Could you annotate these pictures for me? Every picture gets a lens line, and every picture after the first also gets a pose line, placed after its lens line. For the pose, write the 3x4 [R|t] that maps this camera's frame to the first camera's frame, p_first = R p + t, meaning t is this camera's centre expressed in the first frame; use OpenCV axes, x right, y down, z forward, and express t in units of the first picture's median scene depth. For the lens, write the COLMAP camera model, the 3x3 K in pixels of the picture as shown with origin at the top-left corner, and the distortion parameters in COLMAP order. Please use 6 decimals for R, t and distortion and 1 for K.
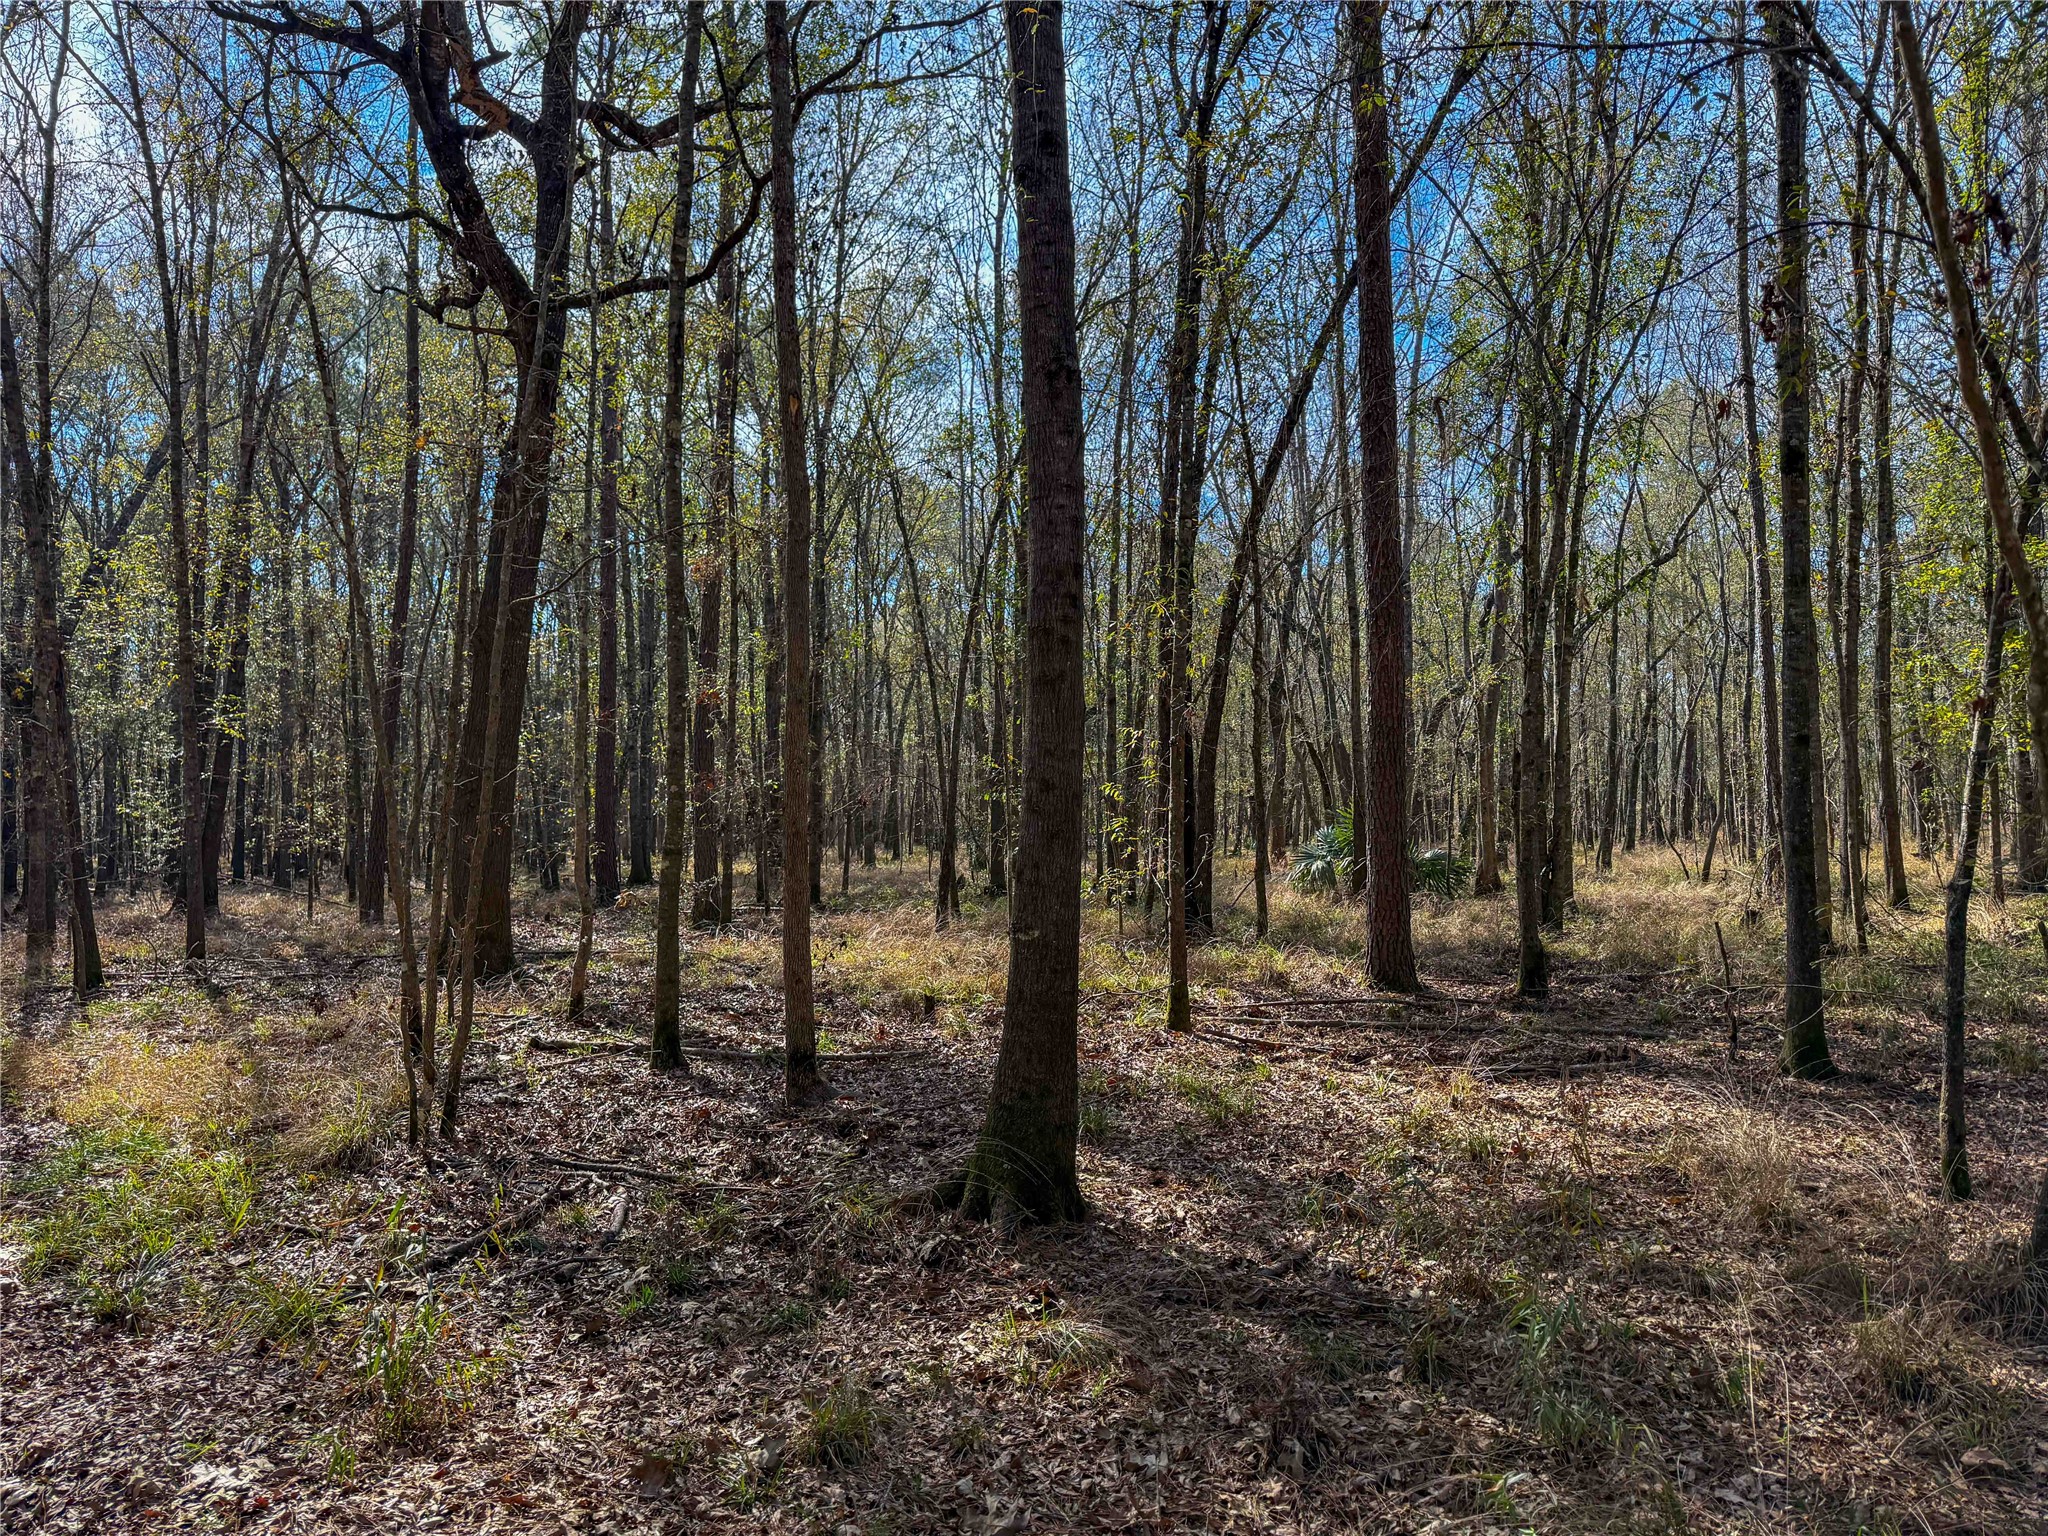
lens RADIAL K [[1516.6, 0, 1024.0], [0, 1516.6, 768.0], [0, 0, 1]] dist [-0.005482, -0.004517]
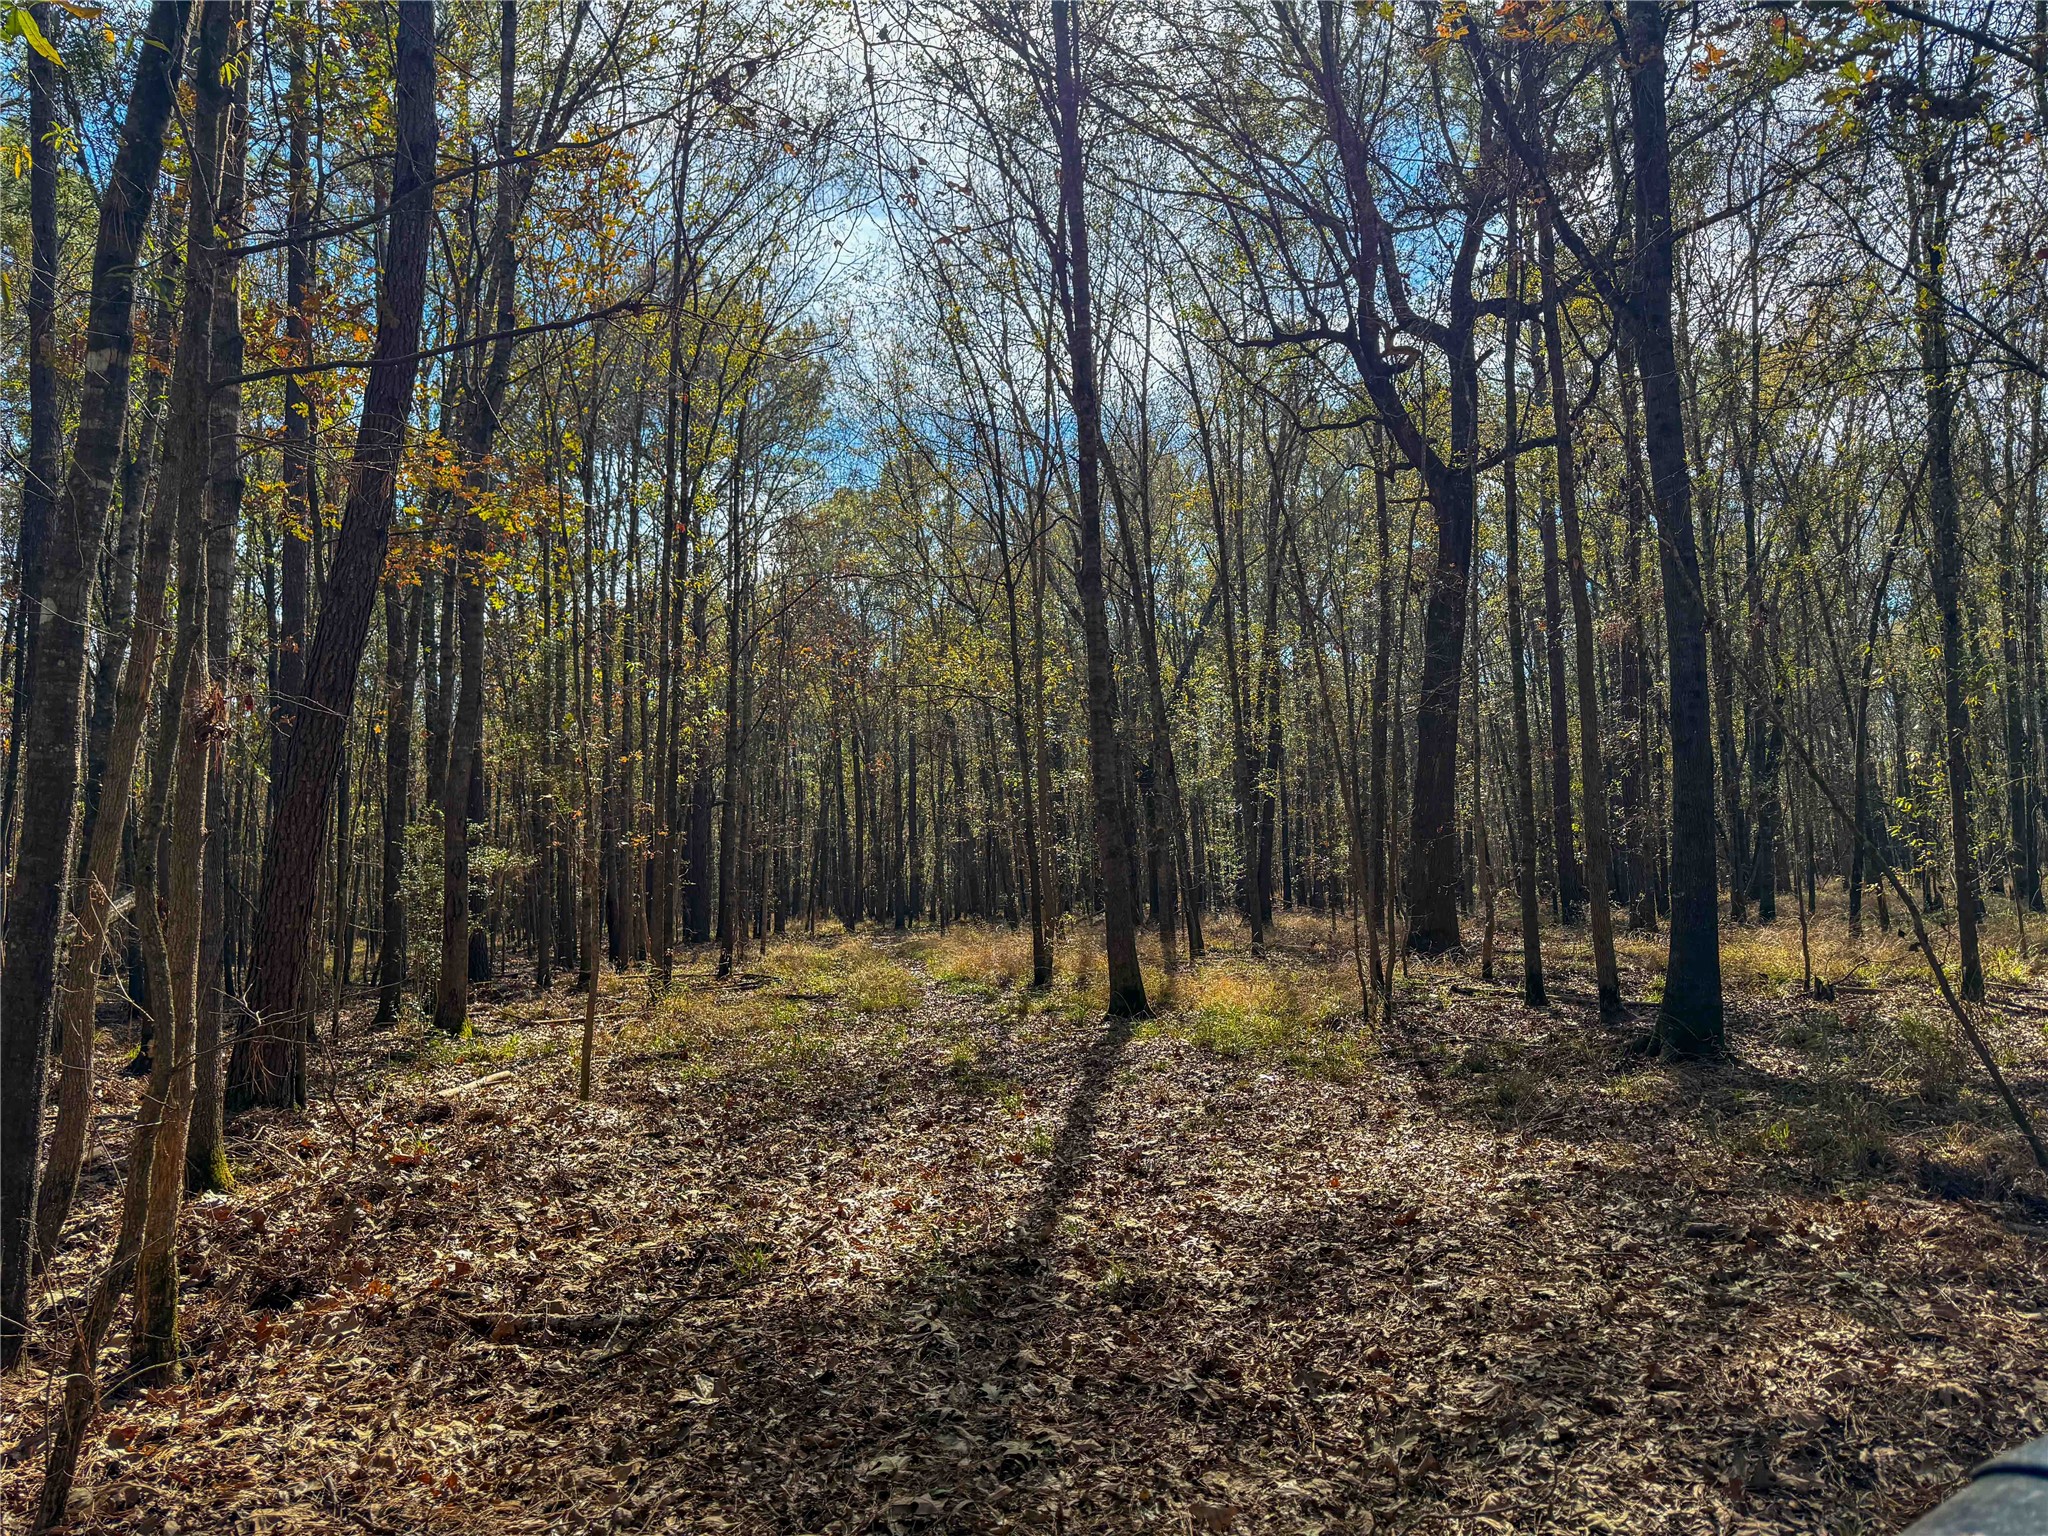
lens RADIAL K [[1516.6, 0, 1024.0], [0, 1516.6, 768.0], [0, 0, 1]] dist [-0.005482, -0.004517]
pose [[0.795071, -0.062829, -0.603253, 0.162447], [0.048597, 0.998021, -0.039894, -0.002140], [0.604566, 0.002402, 0.796552, -0.294515]]
